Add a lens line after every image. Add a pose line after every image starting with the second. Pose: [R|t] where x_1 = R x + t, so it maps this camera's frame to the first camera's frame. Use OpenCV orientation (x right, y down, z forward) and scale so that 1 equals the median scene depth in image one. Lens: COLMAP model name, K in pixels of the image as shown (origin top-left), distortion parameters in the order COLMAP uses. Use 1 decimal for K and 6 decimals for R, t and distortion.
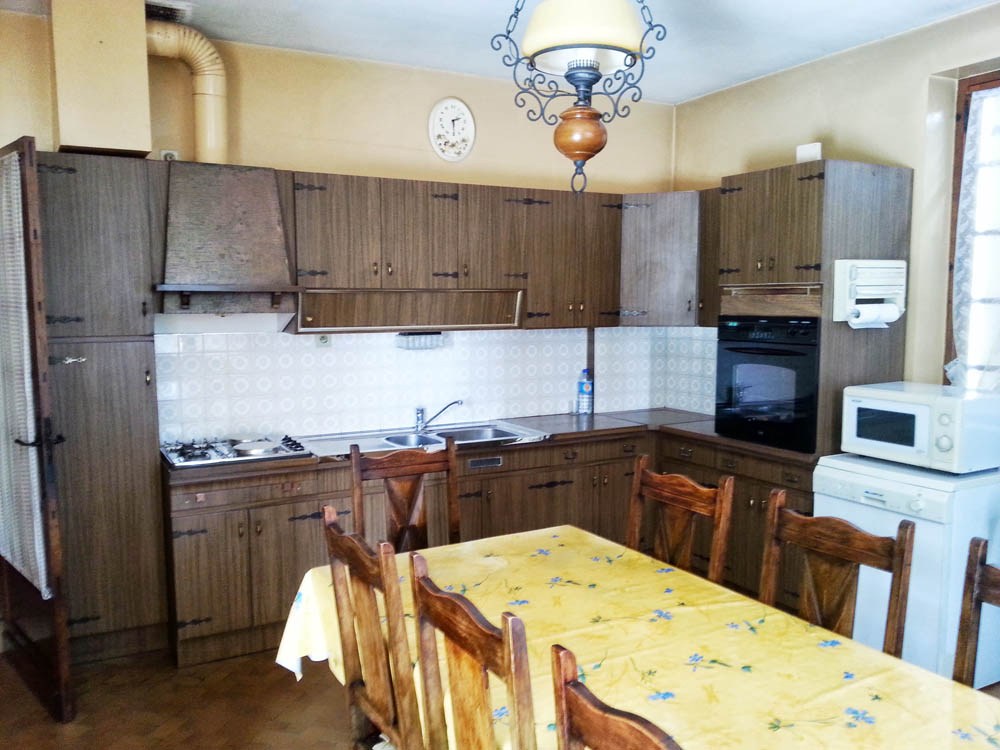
lens RADIAL K [[814.6, 0, 498.1], [0, 814.6, 391.7], [0, 0, 1]] dist [0.002910, 0.004833]
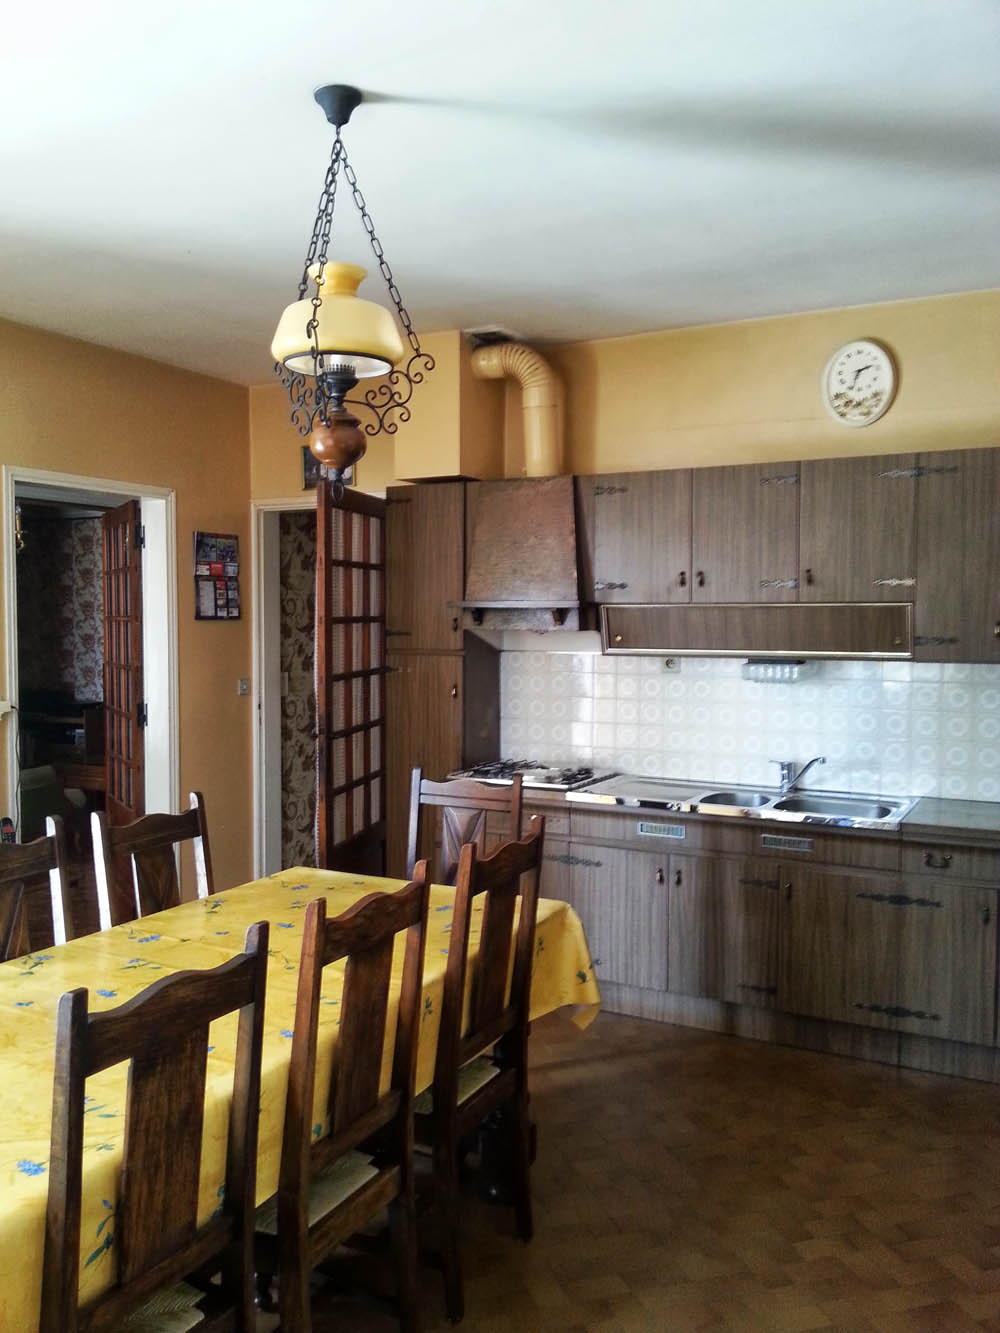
lens RADIAL K [[1085.8, 0, 500.0], [0, 1085.8, 666.5], [0, 0, 1]] dist [0.002910, 0.004833]
pose [[0.546695, 0.044822, -0.836131, 0.632405], [-0.095806, 0.995357, -0.009285, -0.035196], [0.831833, 0.085182, 0.548451, 0.248326]]
